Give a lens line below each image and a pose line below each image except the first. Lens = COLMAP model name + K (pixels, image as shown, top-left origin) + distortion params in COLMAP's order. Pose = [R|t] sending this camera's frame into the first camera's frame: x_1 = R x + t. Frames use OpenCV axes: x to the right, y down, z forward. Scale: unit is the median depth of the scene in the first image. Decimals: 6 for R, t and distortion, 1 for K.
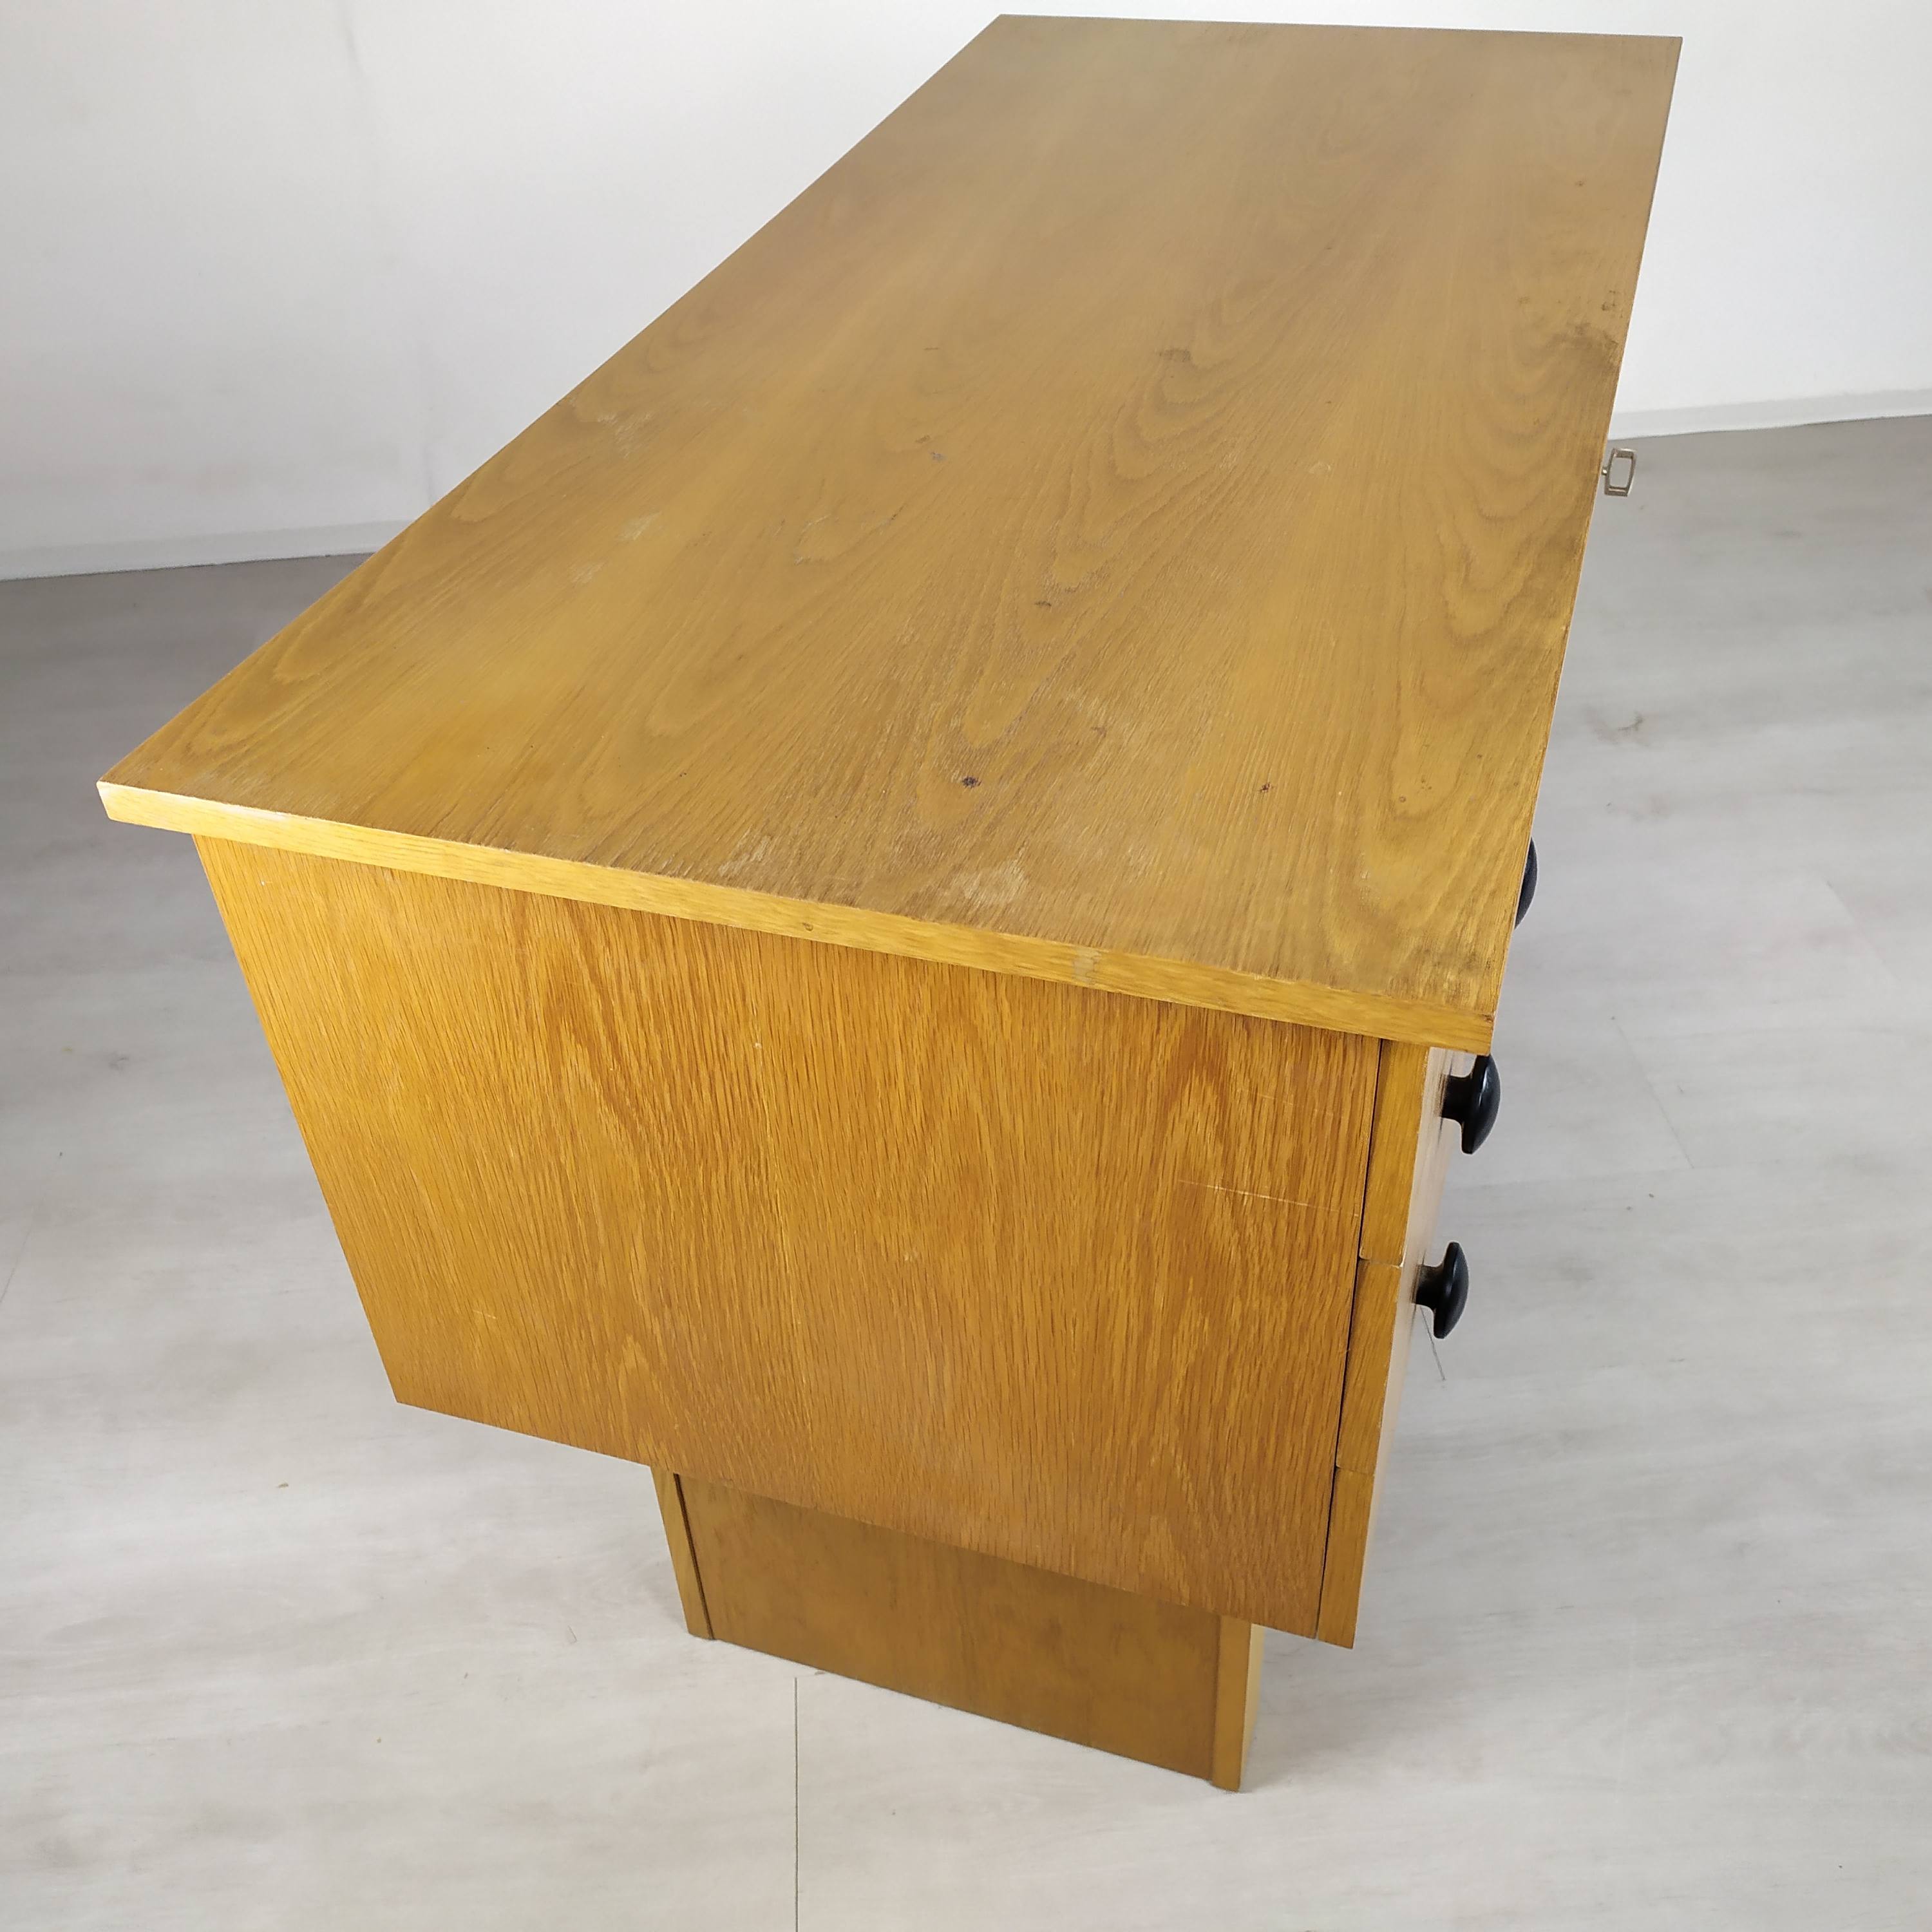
lens RADIAL K [[1949.6, 0, 966.0], [0, 1949.6, 966.0], [0, 0, 1]] dist [0.028701, -0.015407]
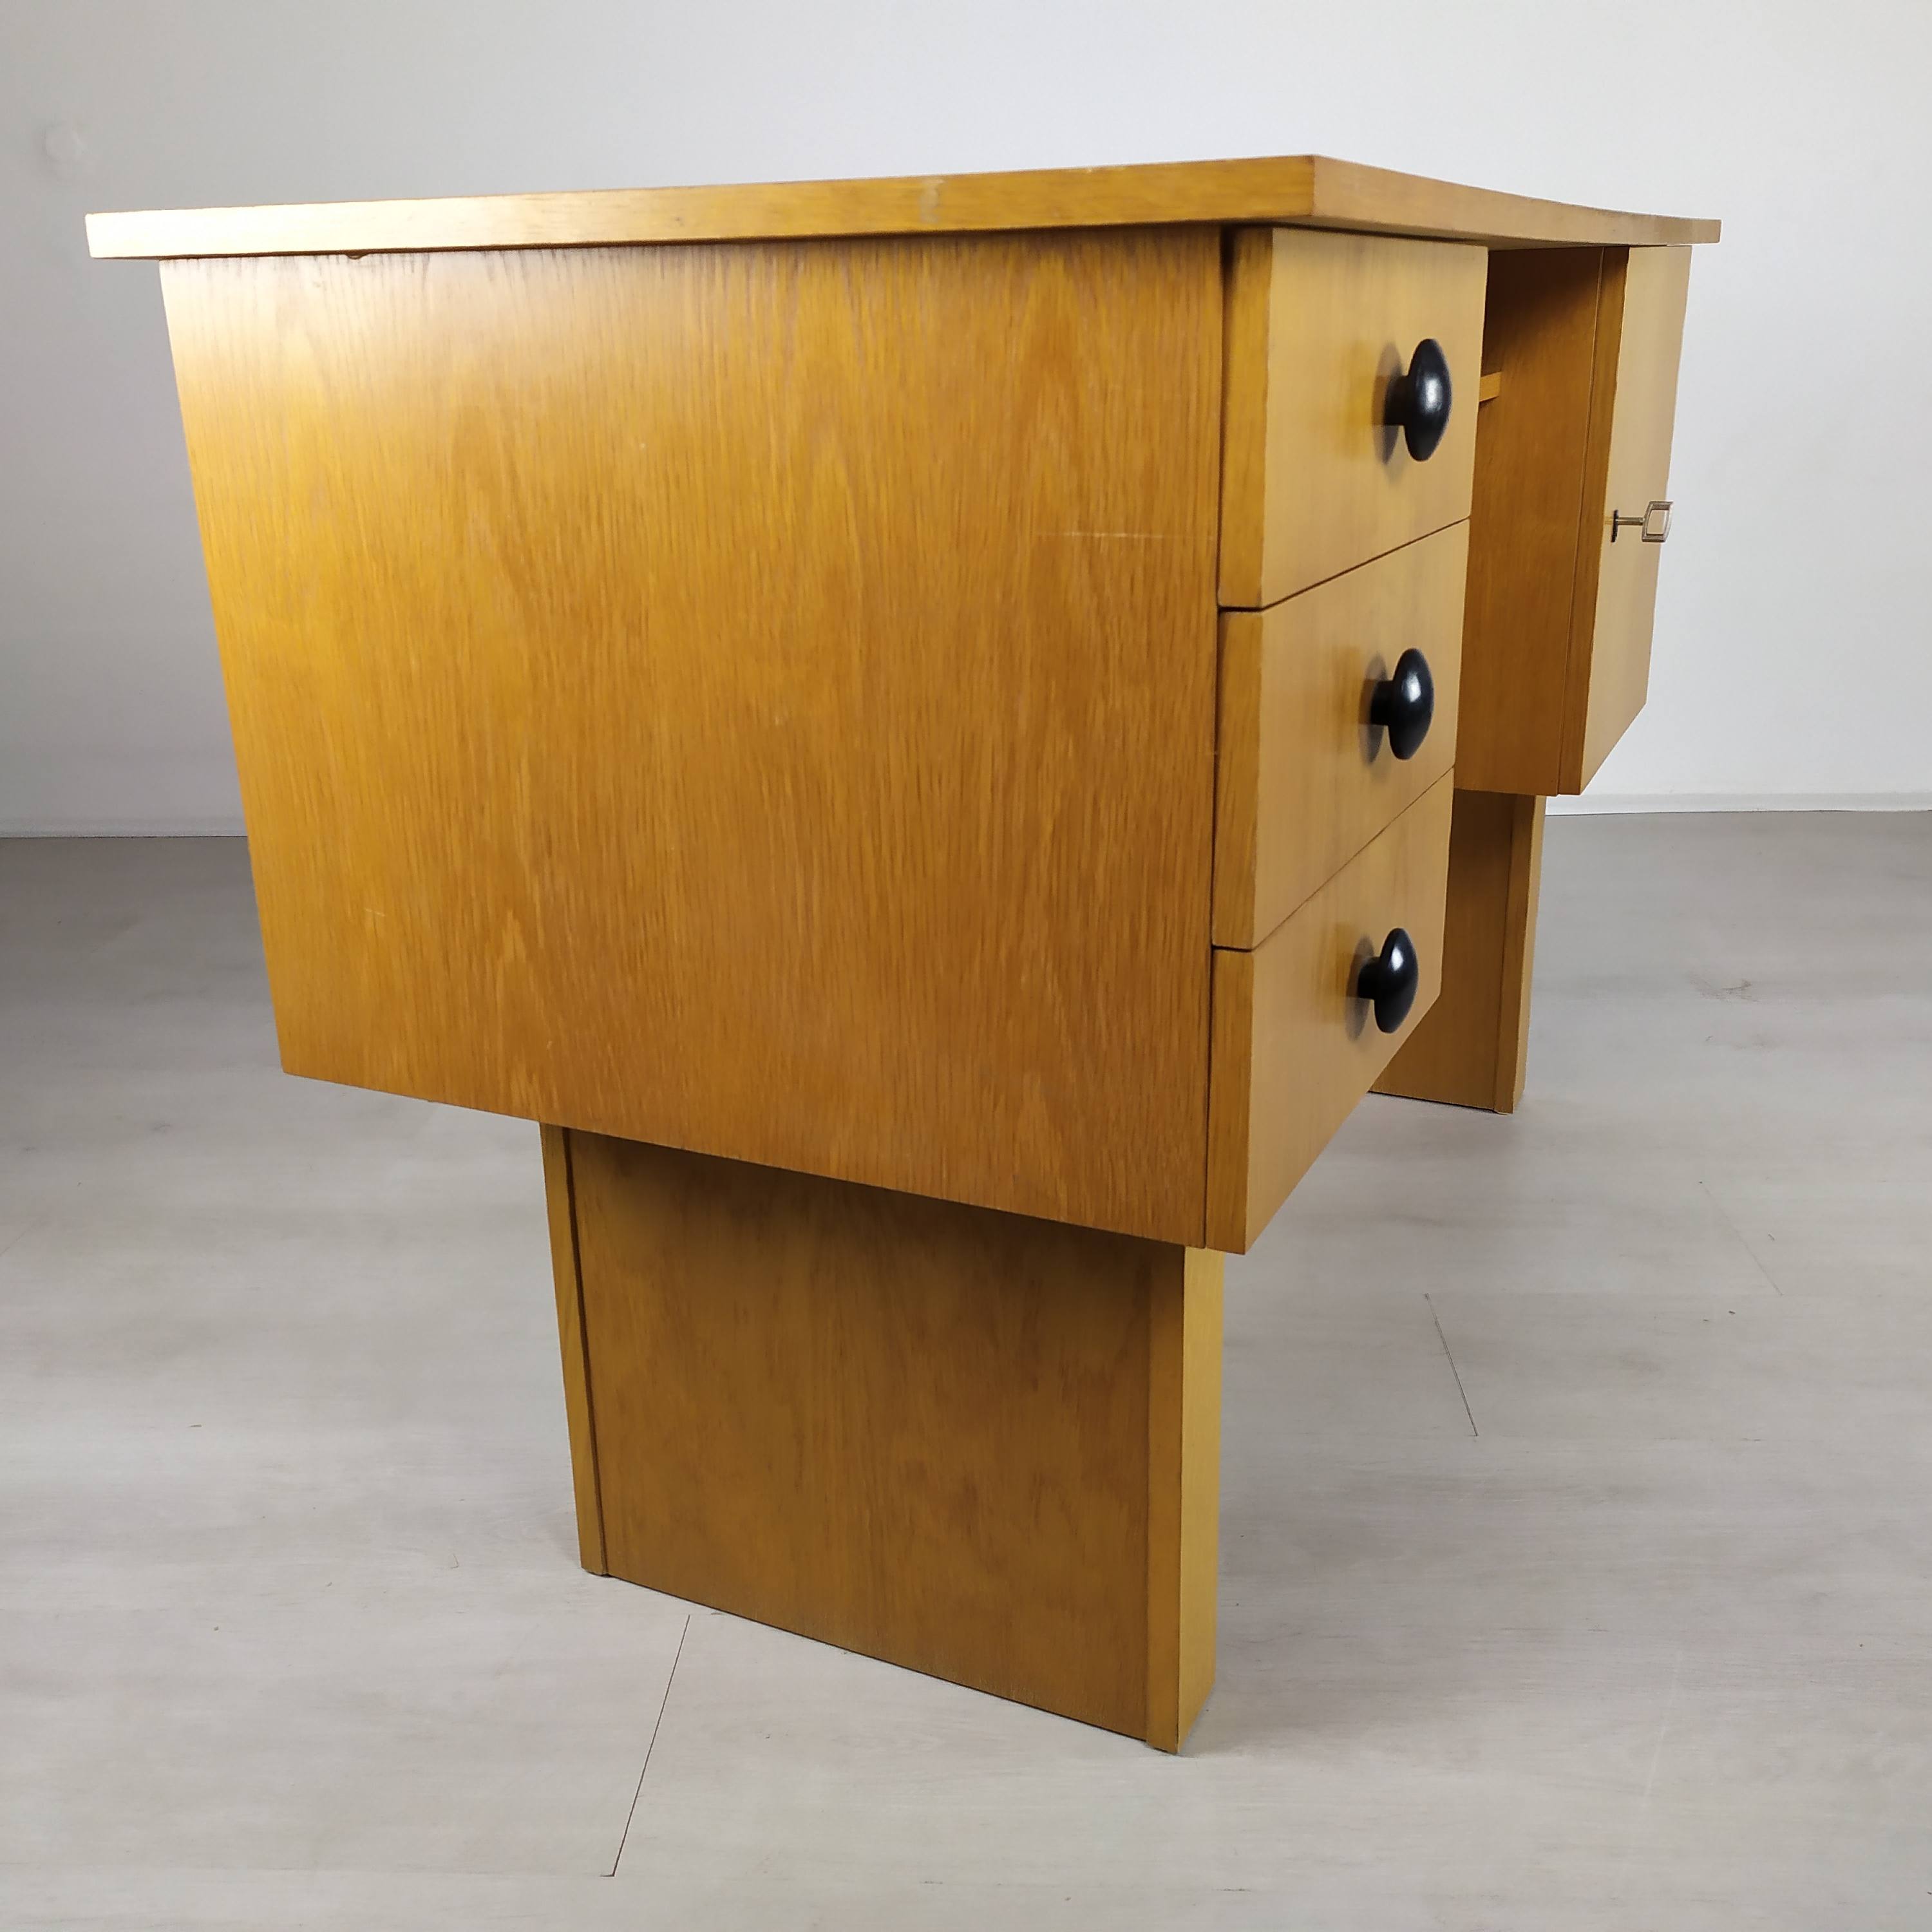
lens RADIAL K [[1949.6, 0, 966.0], [0, 1949.6, 966.0], [0, 0, 1]] dist [0.028701, -0.015407]
pose [[0.991710, 0.064927, -0.110886, 0.168757], [-0.098169, 0.939636, -0.327791, 0.544567], [0.082910, 0.335959, 0.938220, 0.141264]]
